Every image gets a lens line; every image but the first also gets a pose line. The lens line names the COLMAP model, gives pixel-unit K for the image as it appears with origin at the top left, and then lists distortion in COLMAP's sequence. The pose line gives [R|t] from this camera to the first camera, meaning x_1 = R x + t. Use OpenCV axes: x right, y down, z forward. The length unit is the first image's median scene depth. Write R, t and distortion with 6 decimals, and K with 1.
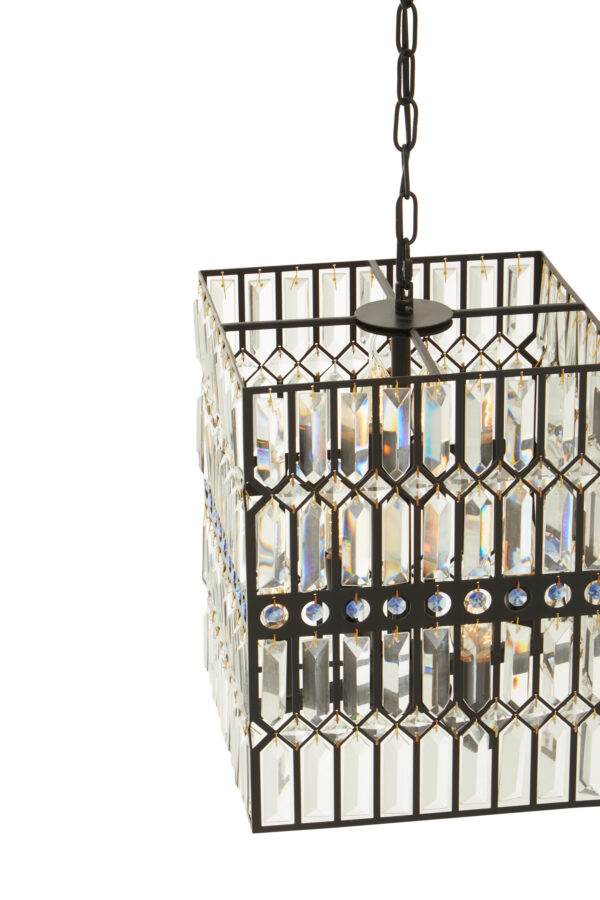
lens RADIAL K [[2627.1, 0, 300.0], [0, 2627.1, 450.0], [0, 0, 1]] dist [-0.072091, 1.151700]
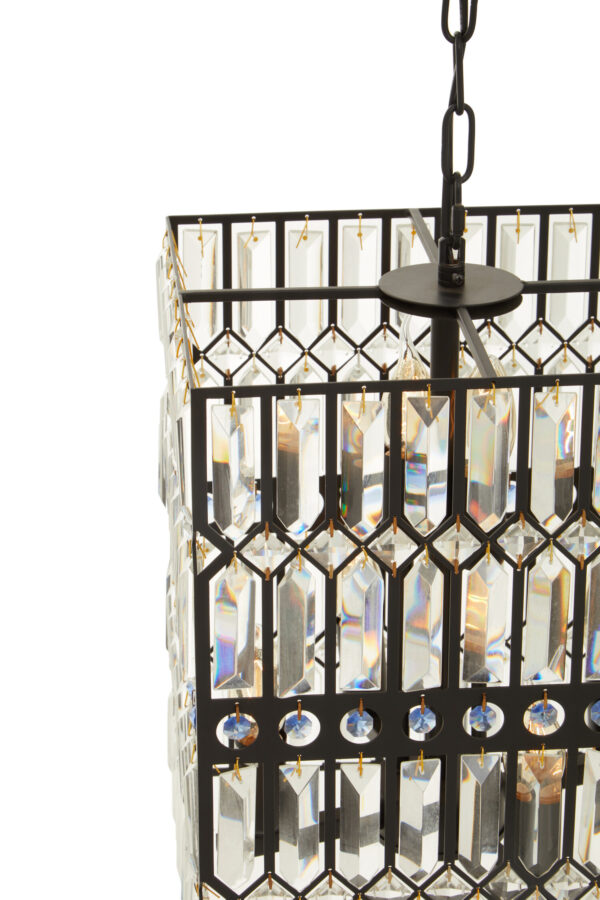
lens RADIAL K [[2627.1, 0, 300.0], [0, 2627.1, 450.0], [0, 0, 1]] dist [-0.072091, 1.151700]
pose [[0.998774, 0.032514, -0.037326, 0.027439], [-0.032234, 0.999448, 0.008072, -0.013350], [0.037568, -0.006859, 0.999271, 0.319572]]
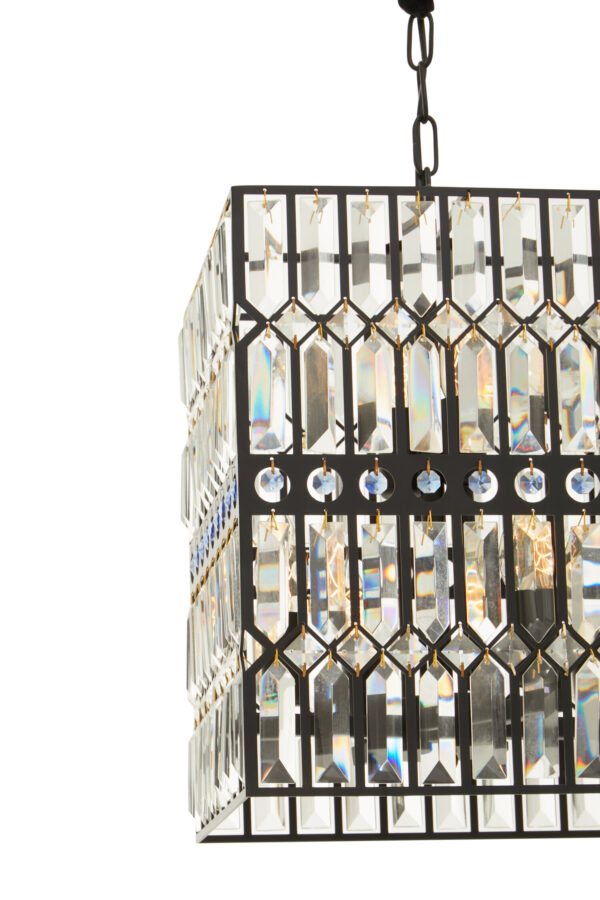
lens RADIAL K [[2627.1, 0, 300.0], [0, 2627.1, 450.0], [0, 0, 1]] dist [-0.072091, 1.151700]
pose [[0.999866, -0.014717, -0.007159, 0.004070], [0.008859, 0.854515, -0.519351, 0.439445], [0.013761, 0.519218, 0.854531, 0.311530]]
